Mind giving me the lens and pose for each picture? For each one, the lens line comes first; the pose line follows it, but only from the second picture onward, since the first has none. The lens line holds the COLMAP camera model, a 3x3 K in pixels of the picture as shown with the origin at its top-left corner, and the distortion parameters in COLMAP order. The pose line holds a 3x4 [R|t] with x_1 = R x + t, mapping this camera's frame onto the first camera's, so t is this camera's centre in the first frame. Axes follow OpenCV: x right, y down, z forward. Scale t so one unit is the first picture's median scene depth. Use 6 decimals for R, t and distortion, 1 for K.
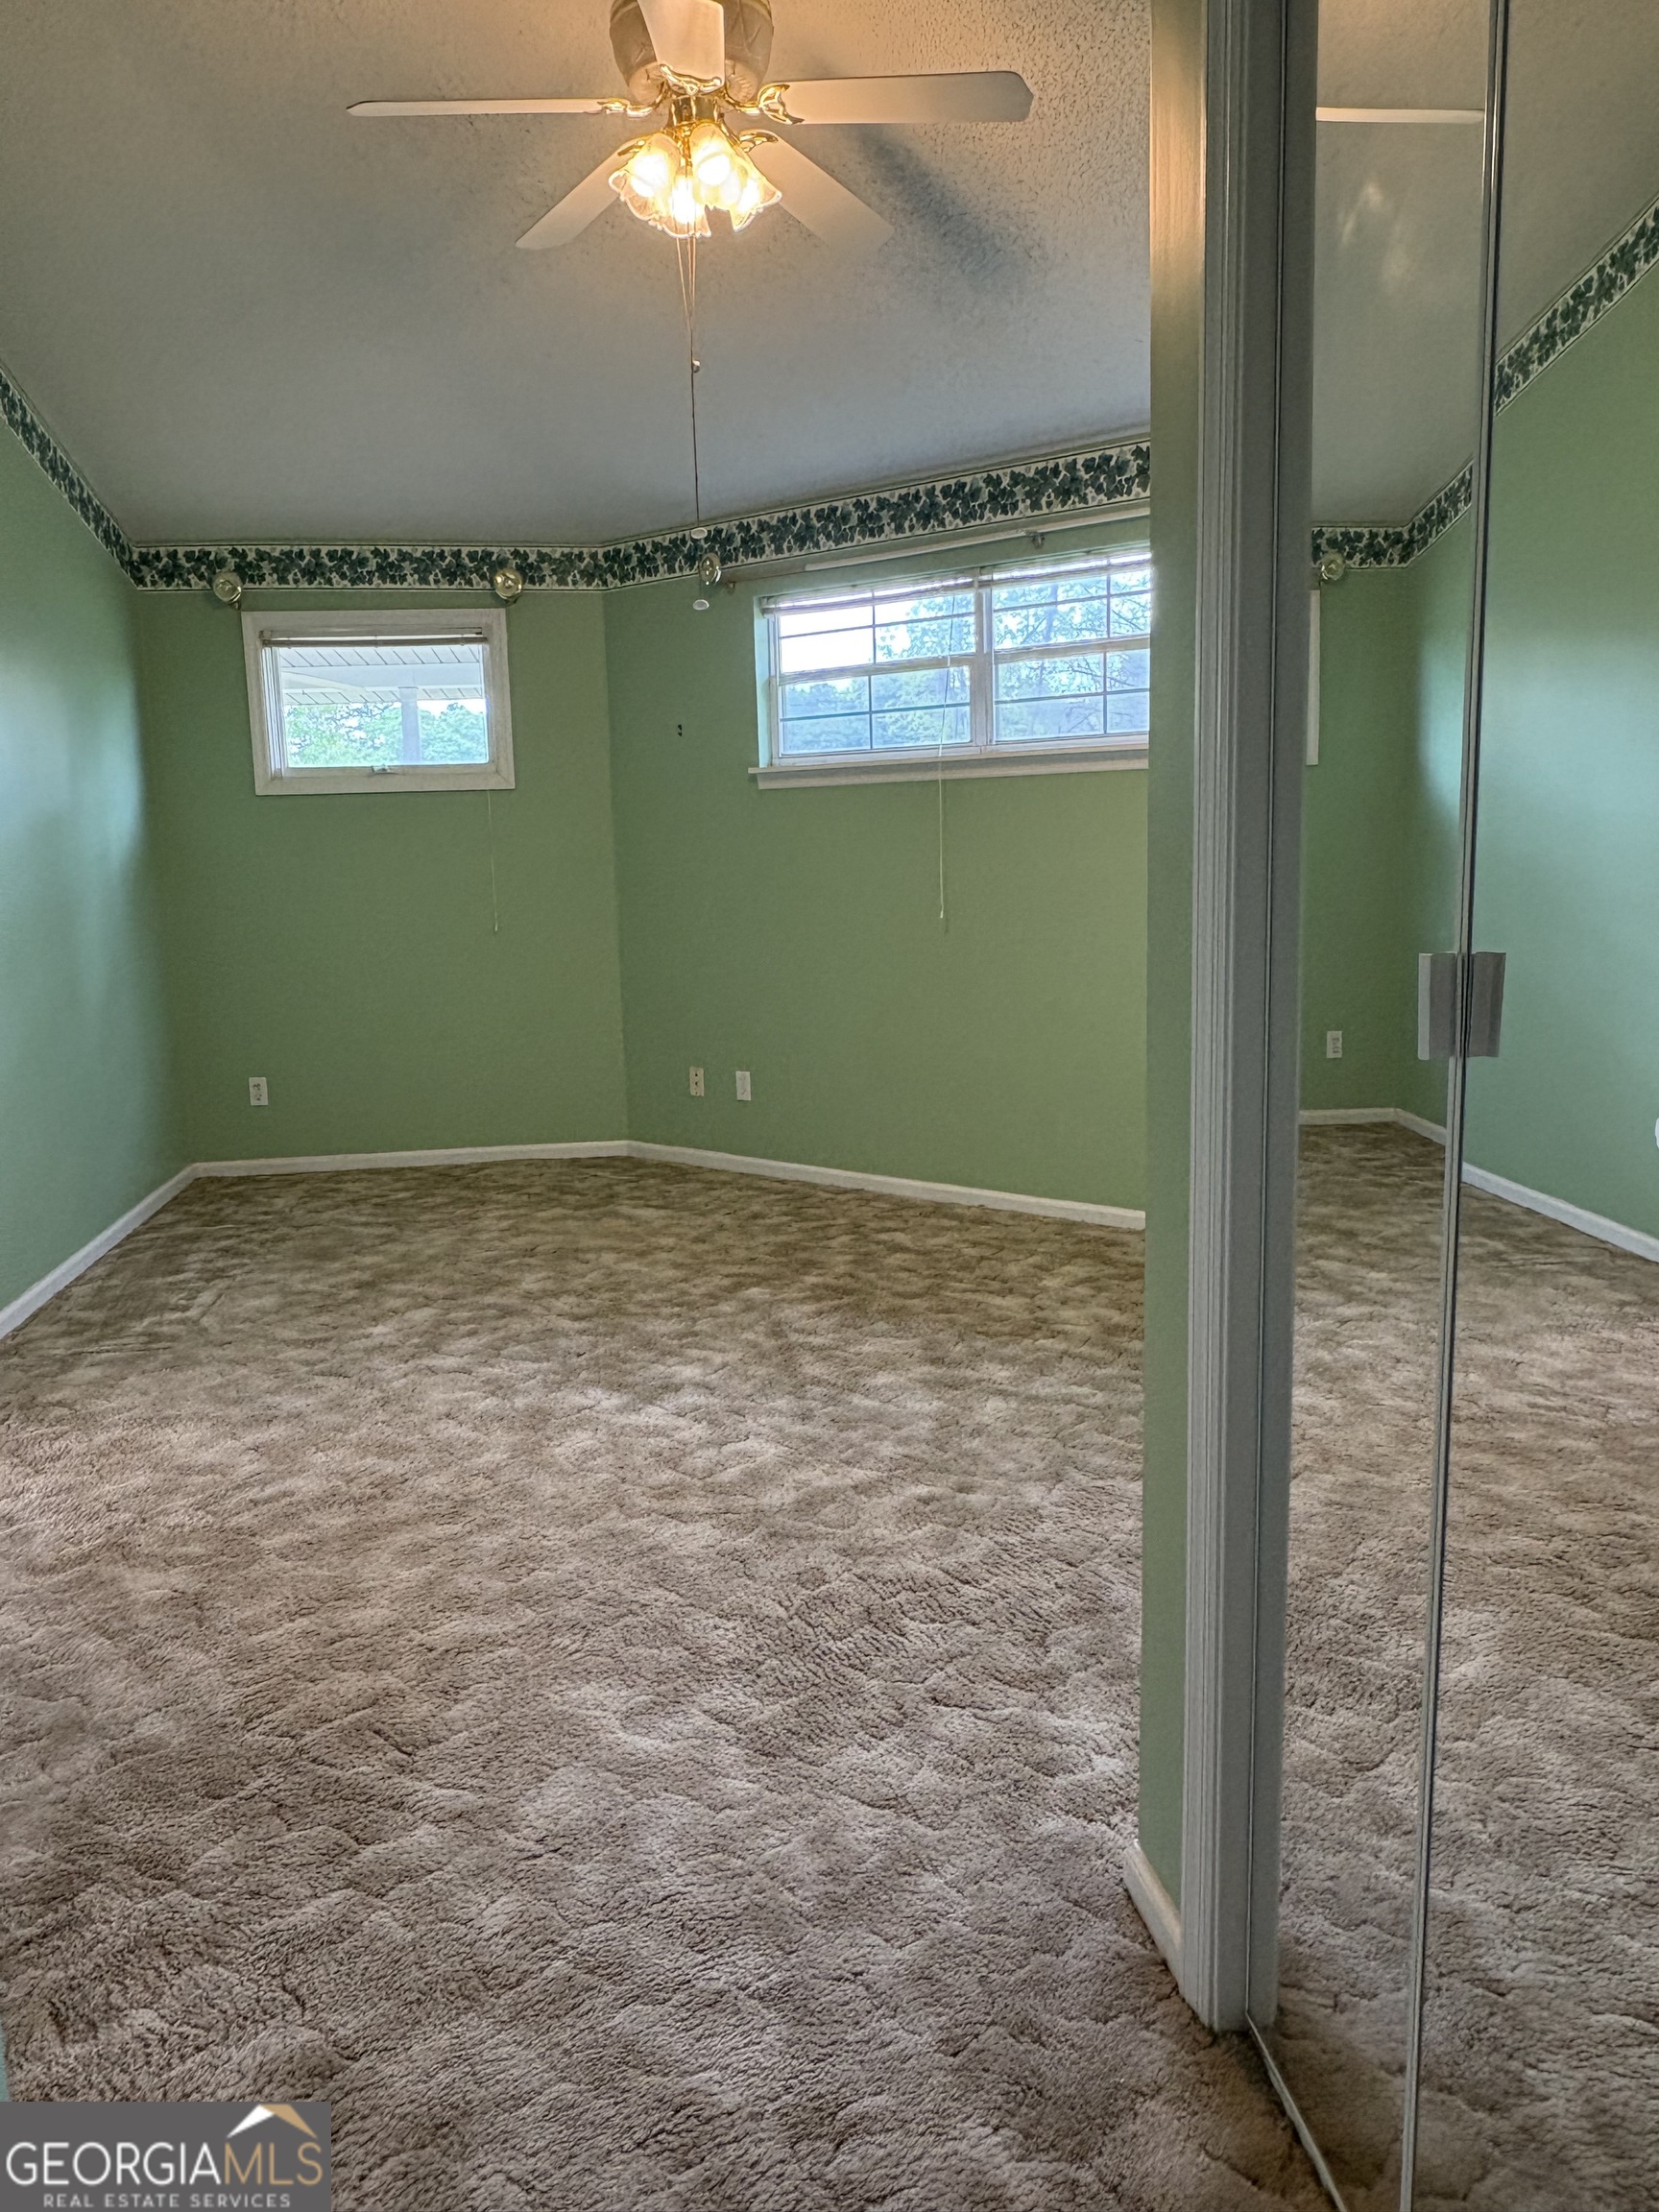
lens RADIAL K [[1560.5, 0, 829.5], [0, 1560.5, 1106.0], [0, 0, 1]] dist [-0.003094, 0.001809]
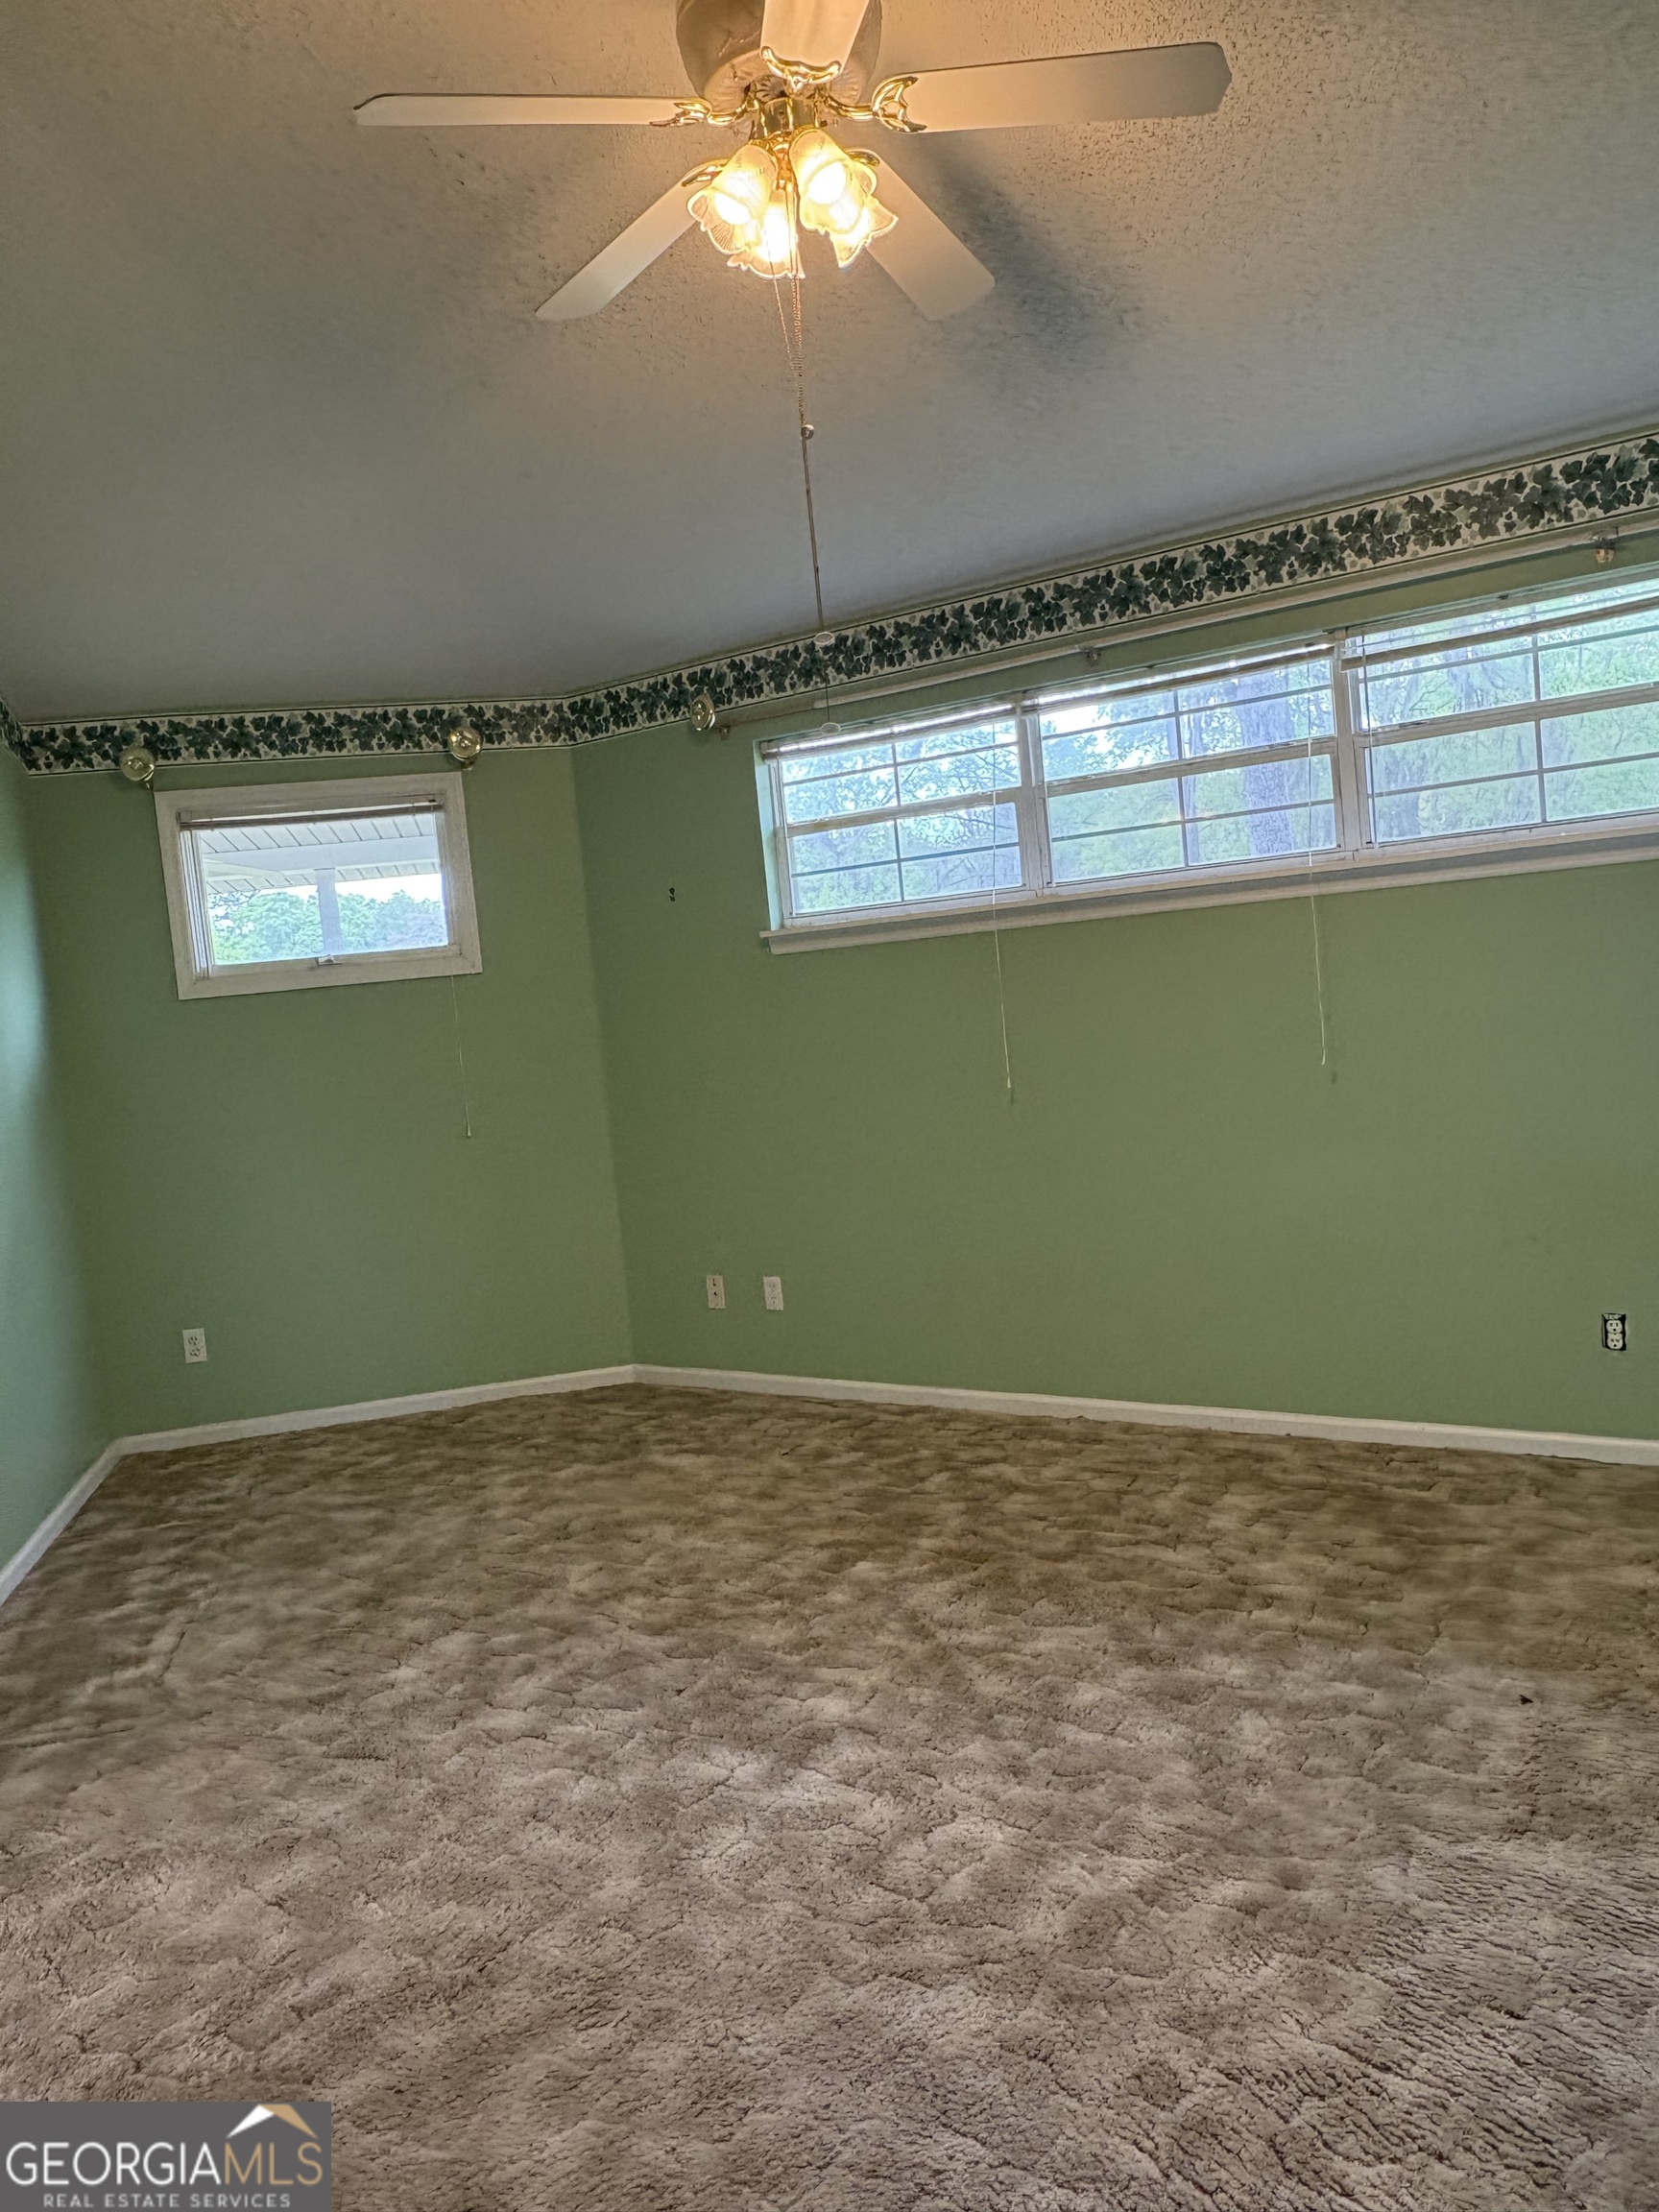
lens RADIAL K [[1550.9, 0, 829.5], [0, 1550.9, 1106.0], [0, 0, 1]] dist [-0.002327, 0.005124]
pose [[0.994265, -0.073981, 0.077221, -0.106672], [0.080959, 0.992507, -0.091523, -0.044941], [-0.069871, 0.097250, 0.992804, 0.174399]]
